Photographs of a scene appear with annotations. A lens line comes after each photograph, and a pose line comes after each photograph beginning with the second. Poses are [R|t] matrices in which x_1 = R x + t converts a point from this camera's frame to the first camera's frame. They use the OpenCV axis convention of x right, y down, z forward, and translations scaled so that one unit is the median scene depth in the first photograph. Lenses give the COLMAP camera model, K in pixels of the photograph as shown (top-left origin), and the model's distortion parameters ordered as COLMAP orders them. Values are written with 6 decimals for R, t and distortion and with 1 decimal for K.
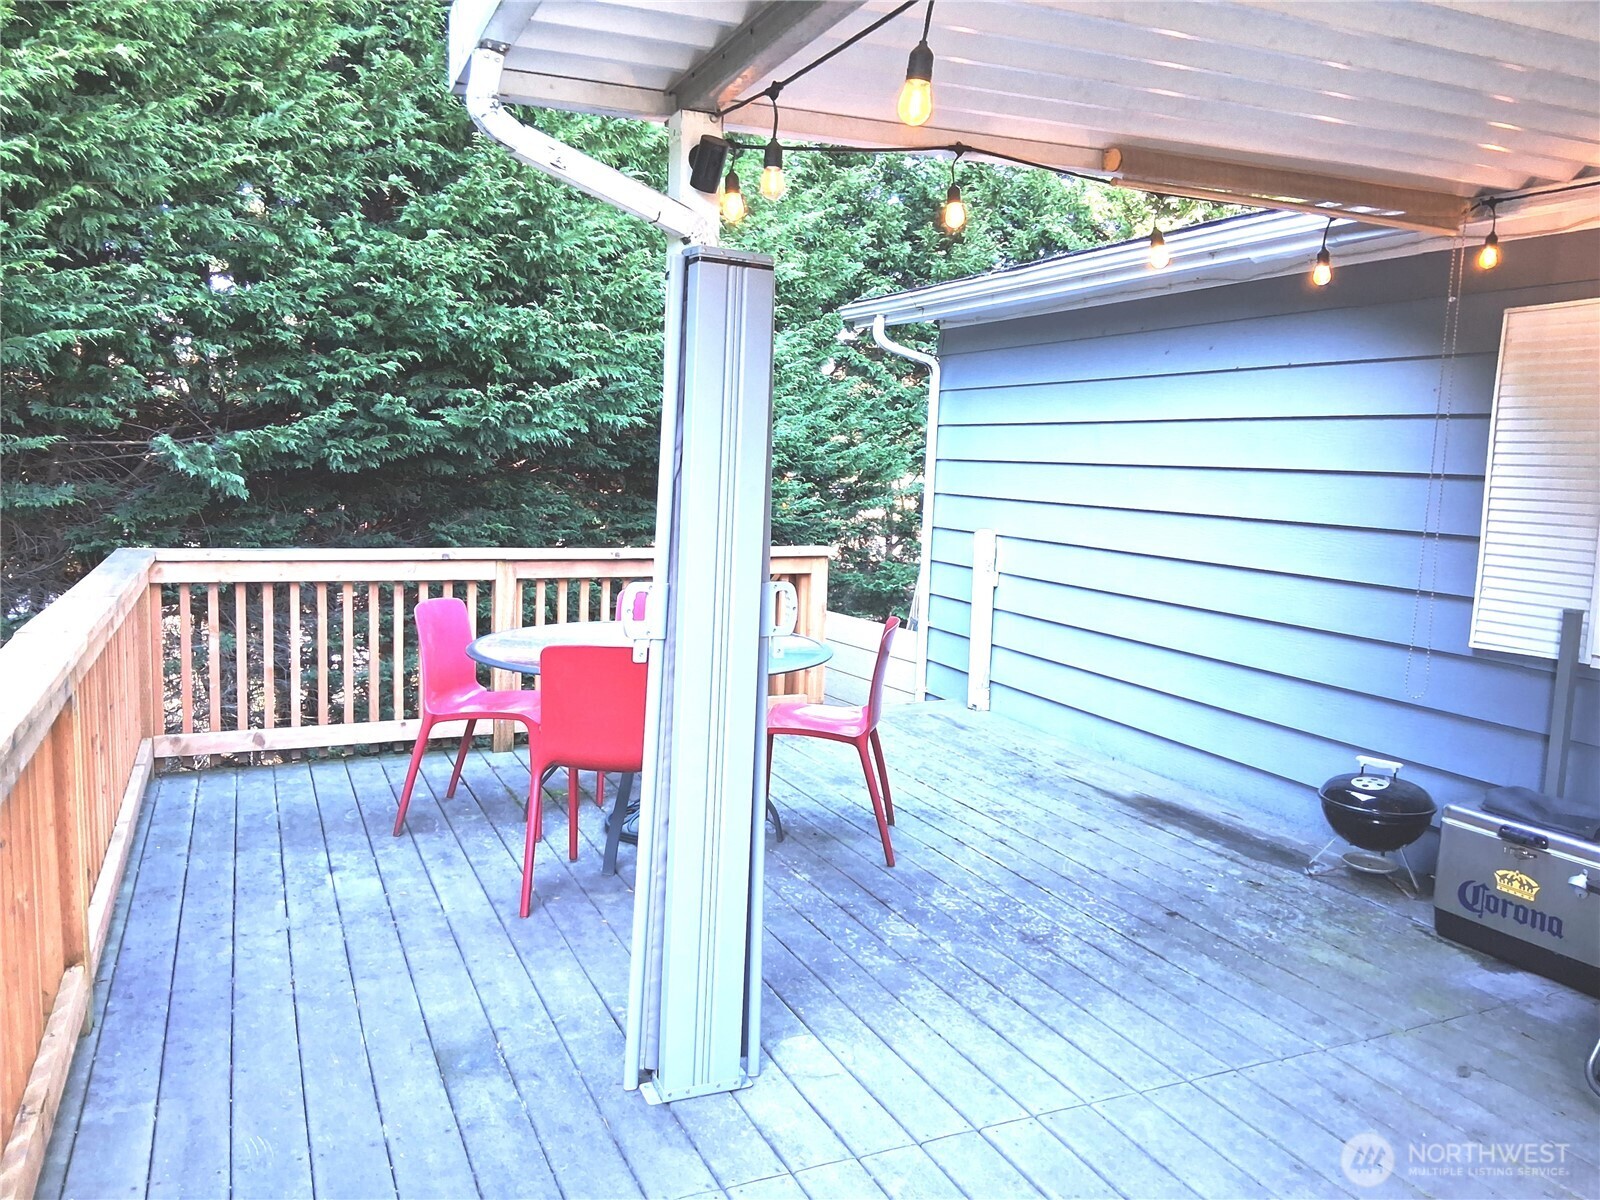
lens RADIAL K [[1215.0, 0, 800.0], [0, 1215.0, 600.0], [0, 0, 1]] dist [0.045715, -0.087181]
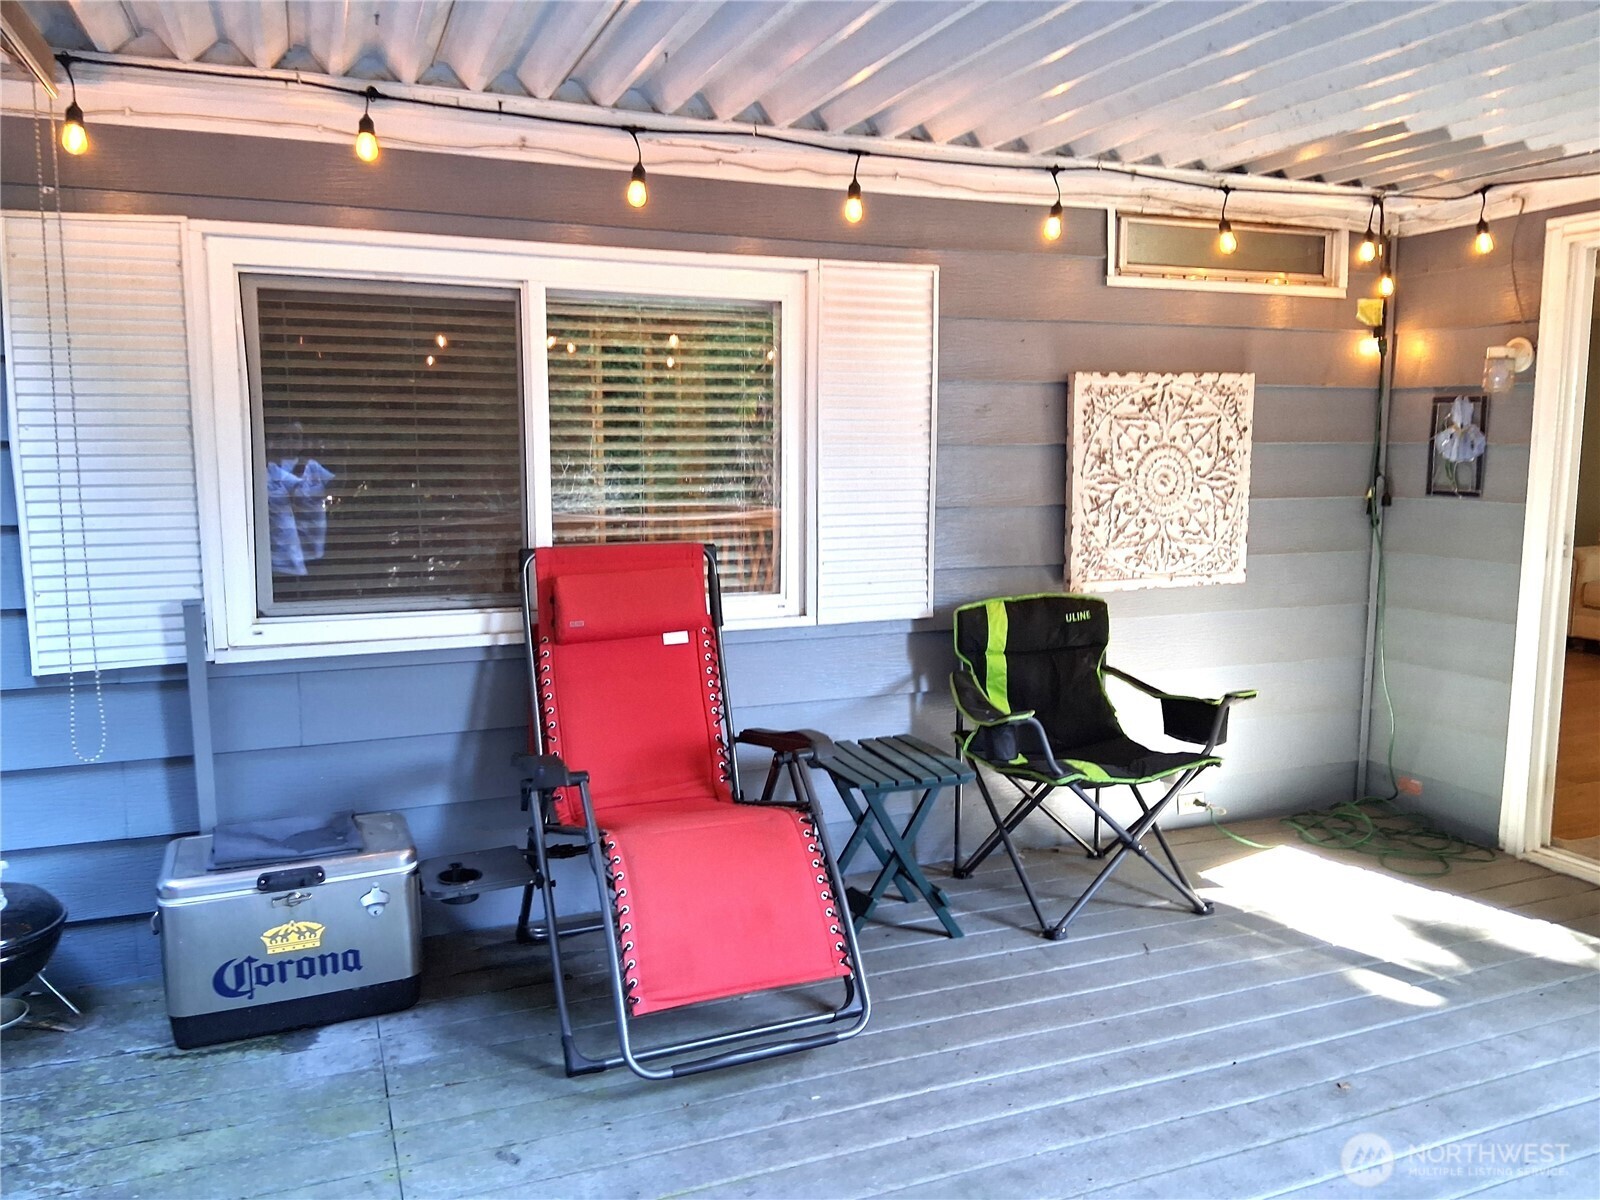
lens RADIAL K [[1203.4, 0, 797.3], [0, 1203.4, 591.5], [0, 0, 1]] dist [0.107227, -0.169616]
pose [[0.038944, -0.166221, 0.985319, -0.159282], [0.119550, 0.979760, 0.160558, -0.079682], [-0.992064, 0.111542, 0.058027, 0.534851]]
